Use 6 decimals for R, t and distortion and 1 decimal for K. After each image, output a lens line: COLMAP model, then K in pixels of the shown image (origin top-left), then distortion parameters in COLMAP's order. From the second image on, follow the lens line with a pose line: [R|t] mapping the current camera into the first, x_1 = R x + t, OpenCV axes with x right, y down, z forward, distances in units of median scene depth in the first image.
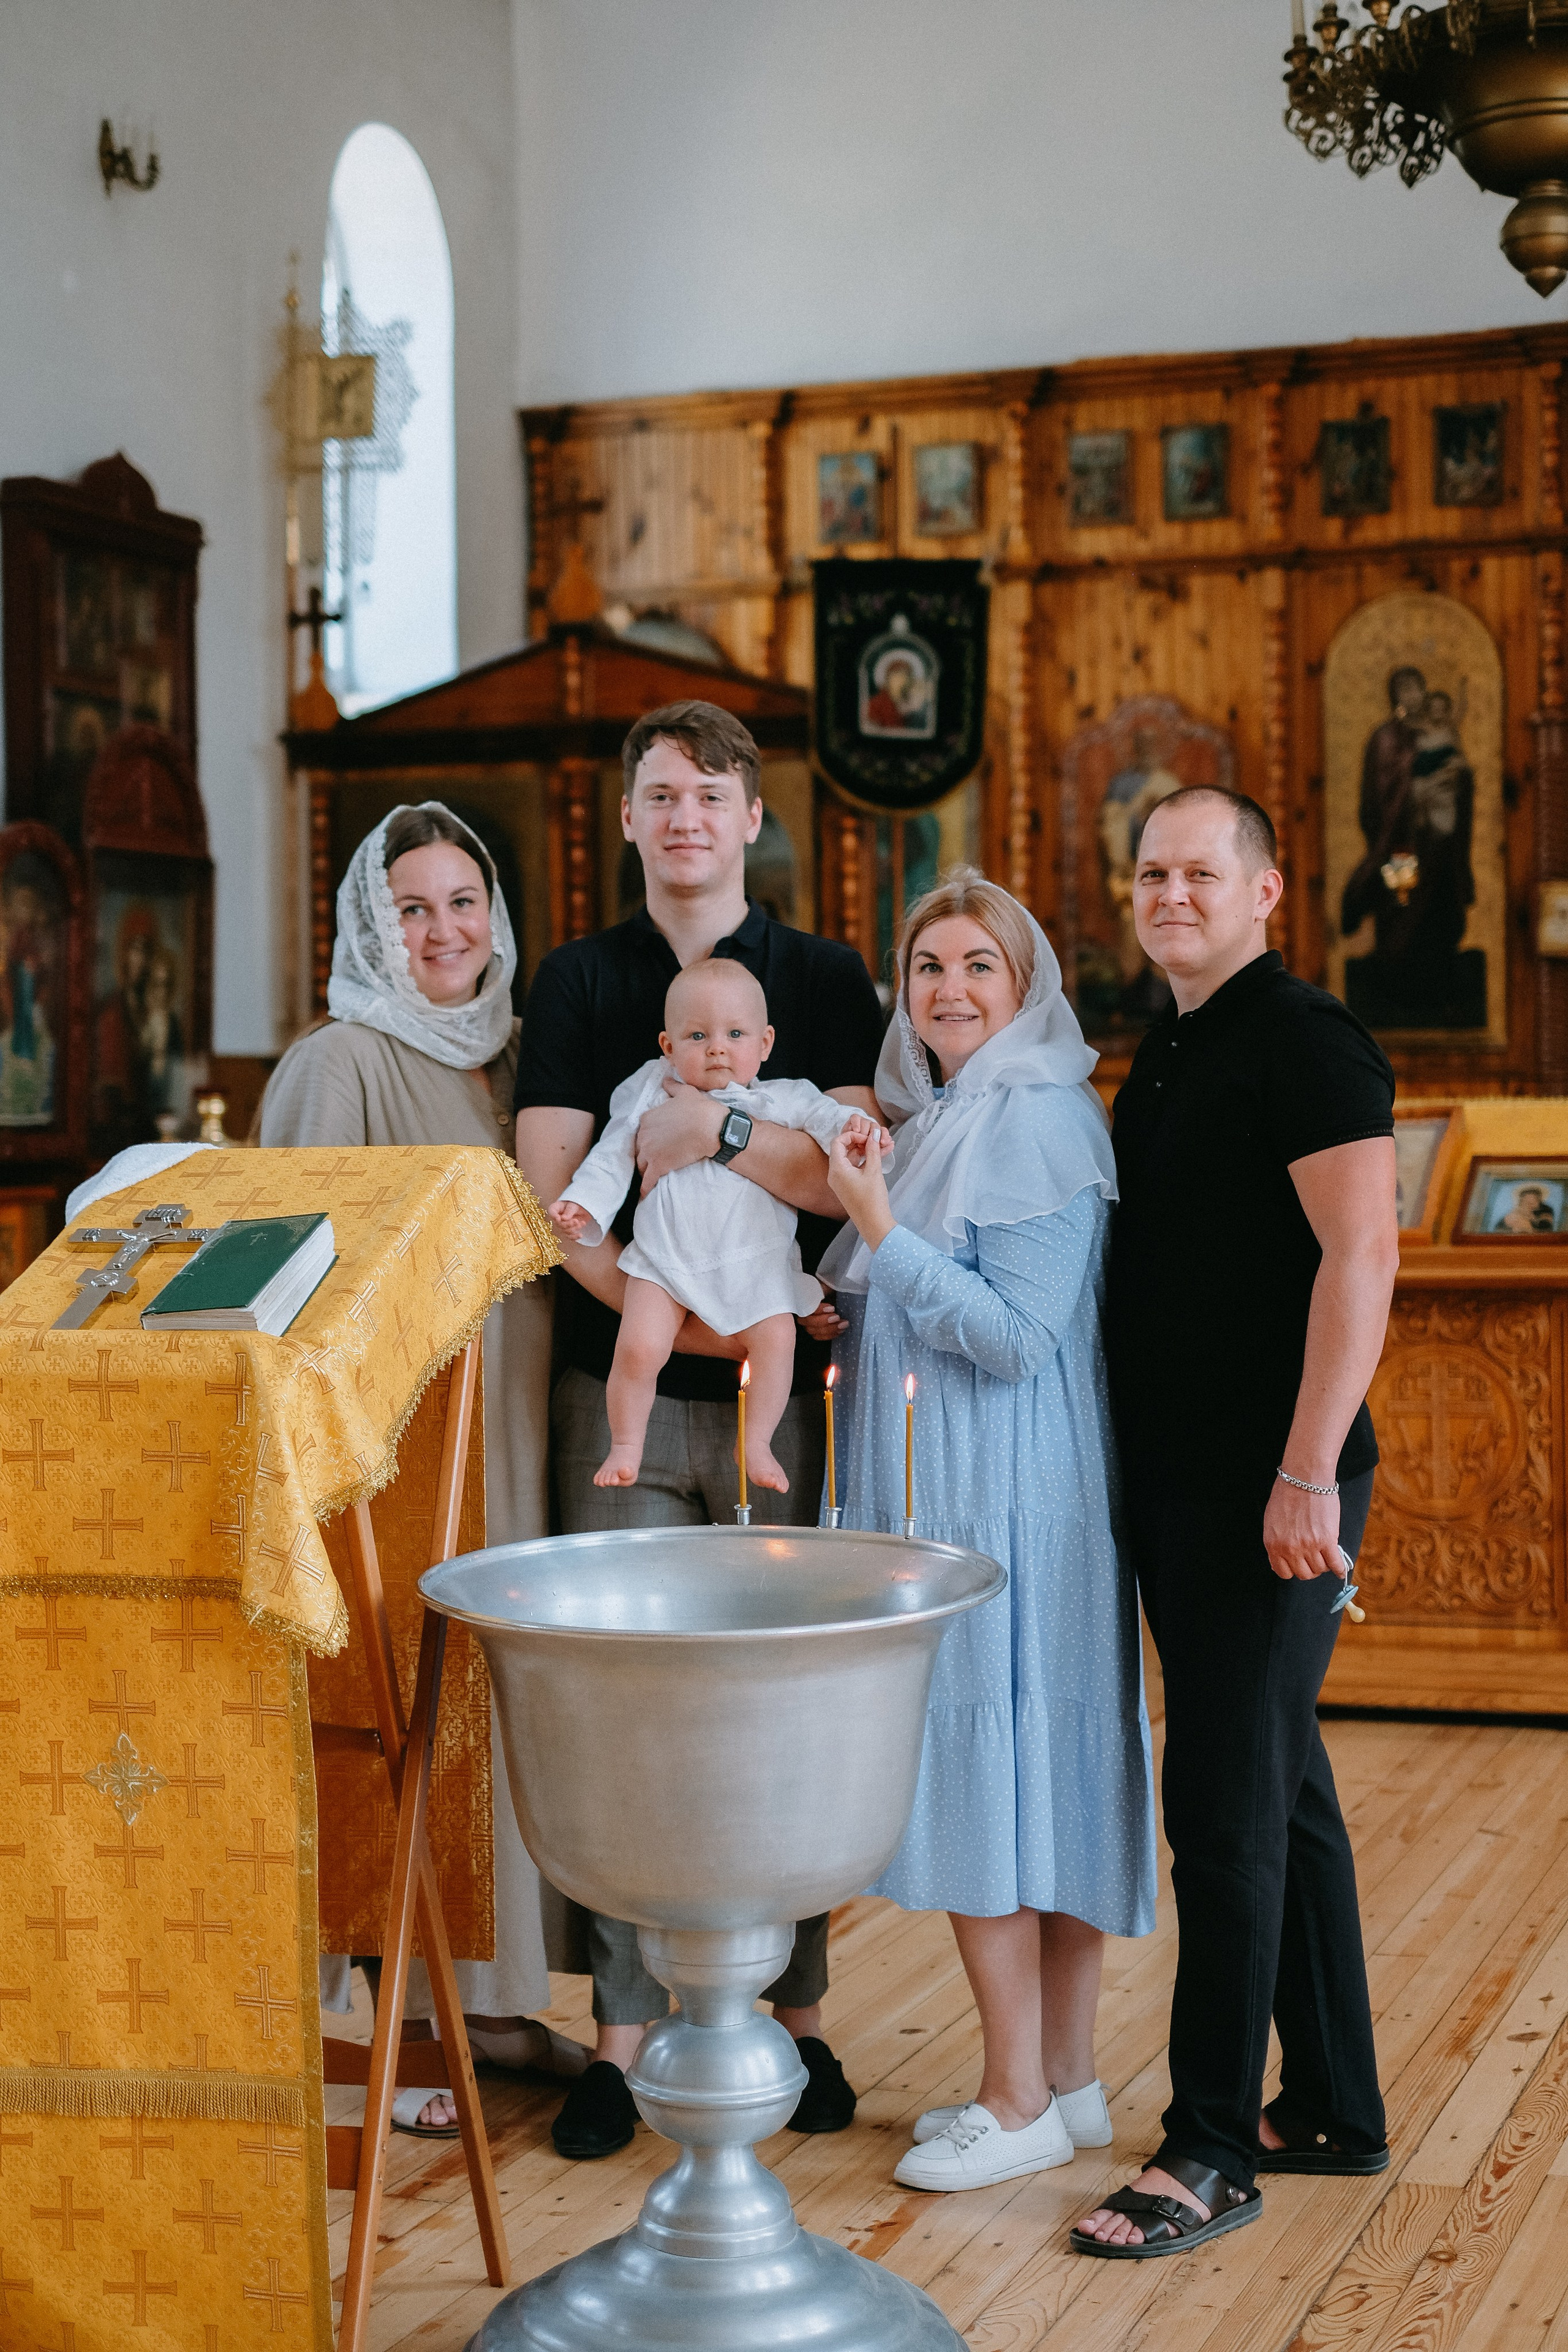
lens RADIAL K [[3691.8, 0, 779.5], [0, 3691.8, 1183.0], [0, 0, 1]] dist [-0.019282, 0.000000]
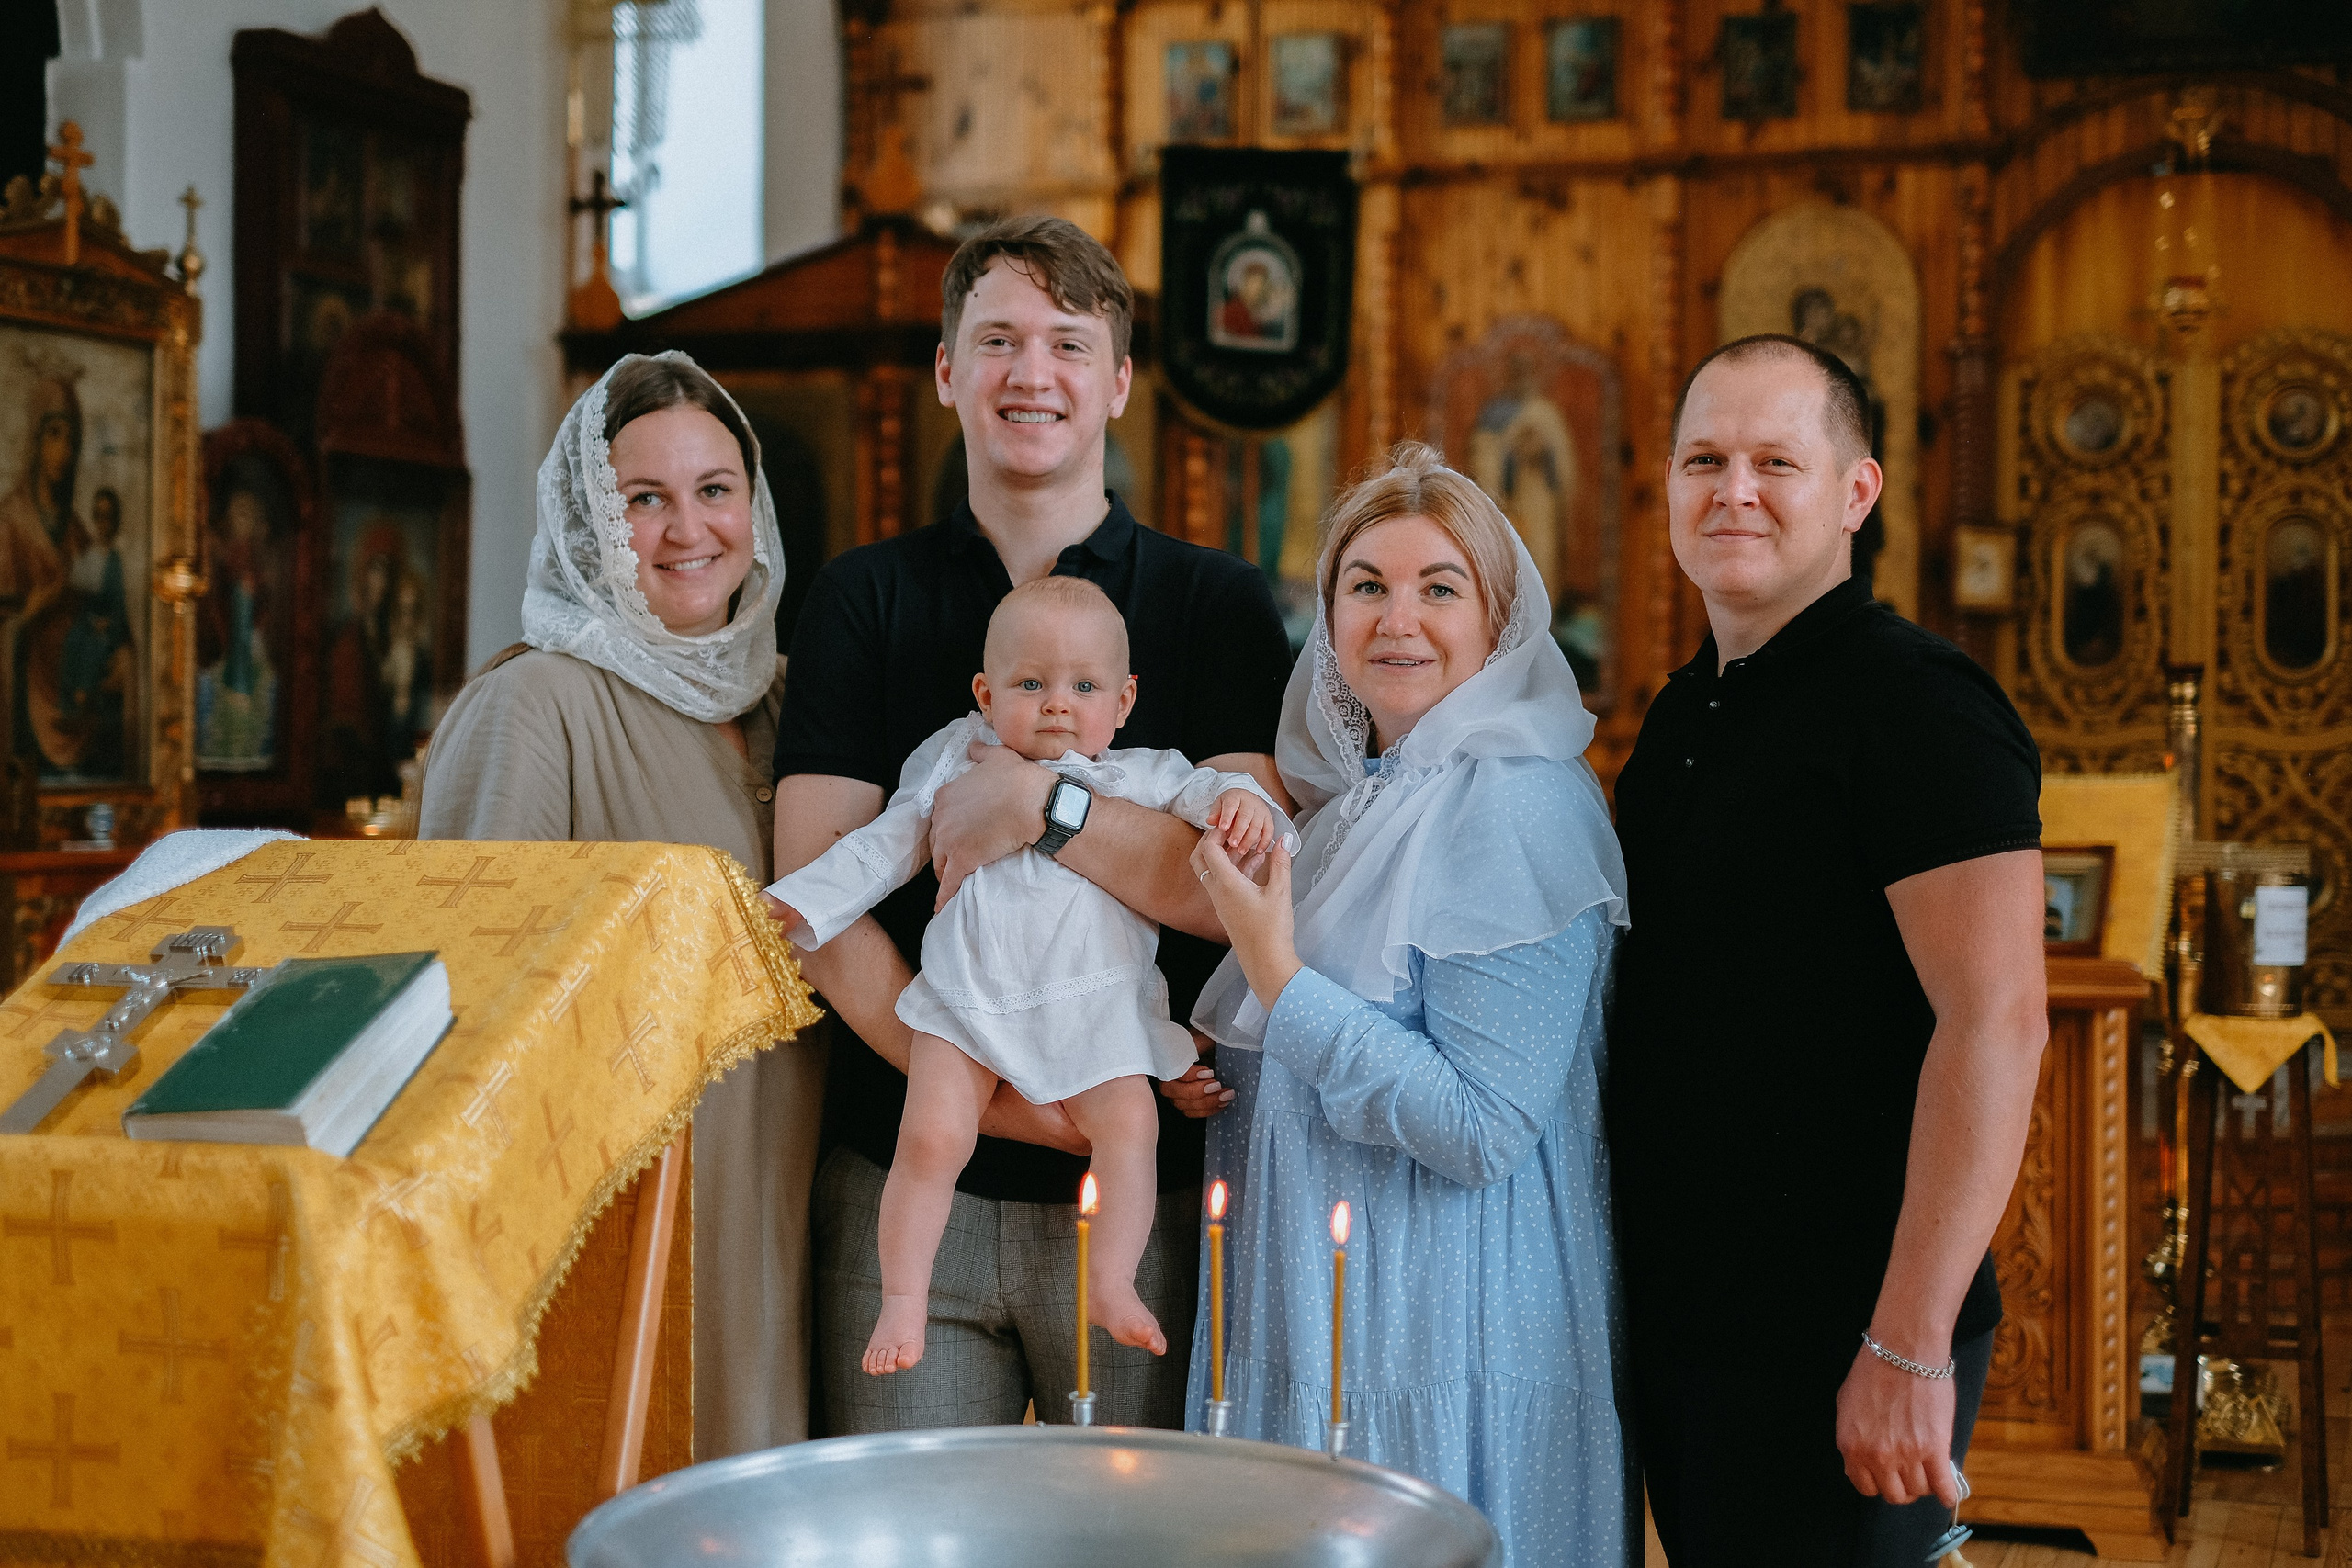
lens RADIAL K [[3691.4, 0, 1158.2], [0, 3691.4, 792.1], [0, 0, 1]] dist [-0.019282, 0.000000]
pose [[0.999708, 0.017895, 0.016255, -0.004893], [-0.017723, 0.999786, -0.010636, -0.007095], [-0.016442, 0.010345, 0.999811, 0.179568]]
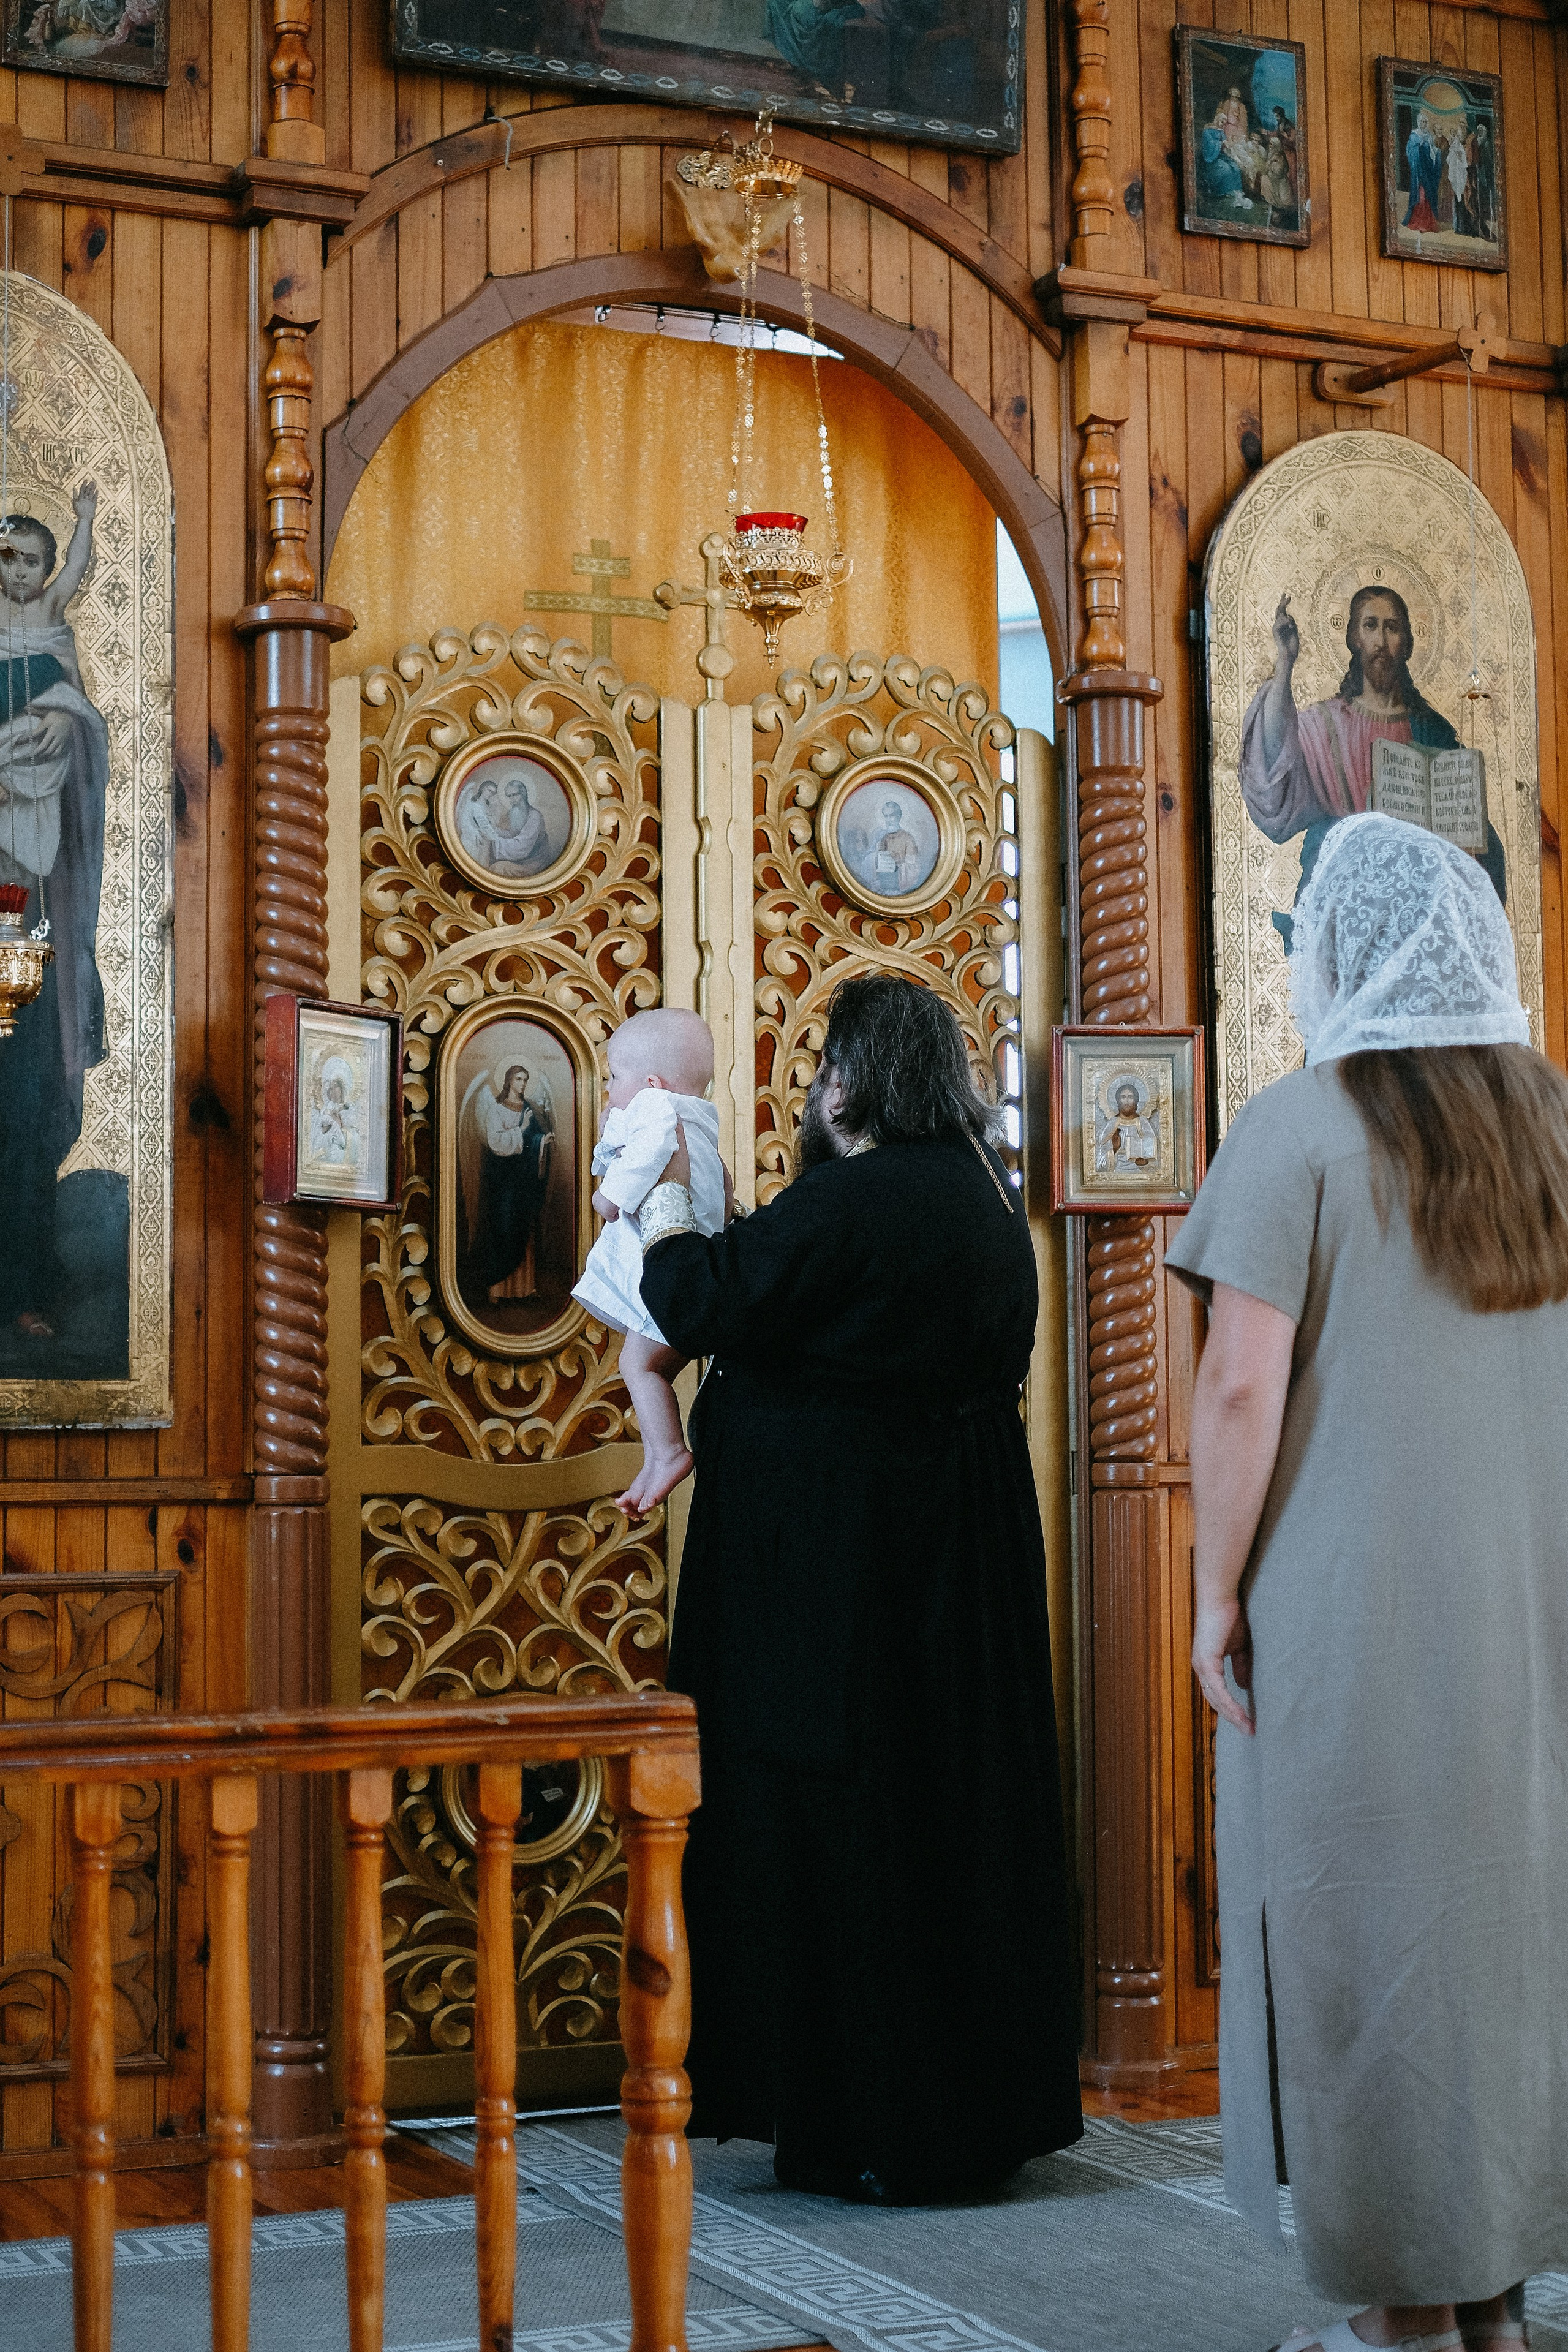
lens RADIAL K [[3784.3, 0, 786.3], [0, 3784.3, 1172.0], [0, 0, 1]] dist [-0.018501, 0.000000]
pose [[0.702789, 0.058968, 0.708950, -0.081192], [0.020081, 0.994517, -0.102628, -0.036866], [-0.711115, 0.086362, 0.697751, 1.185715]]
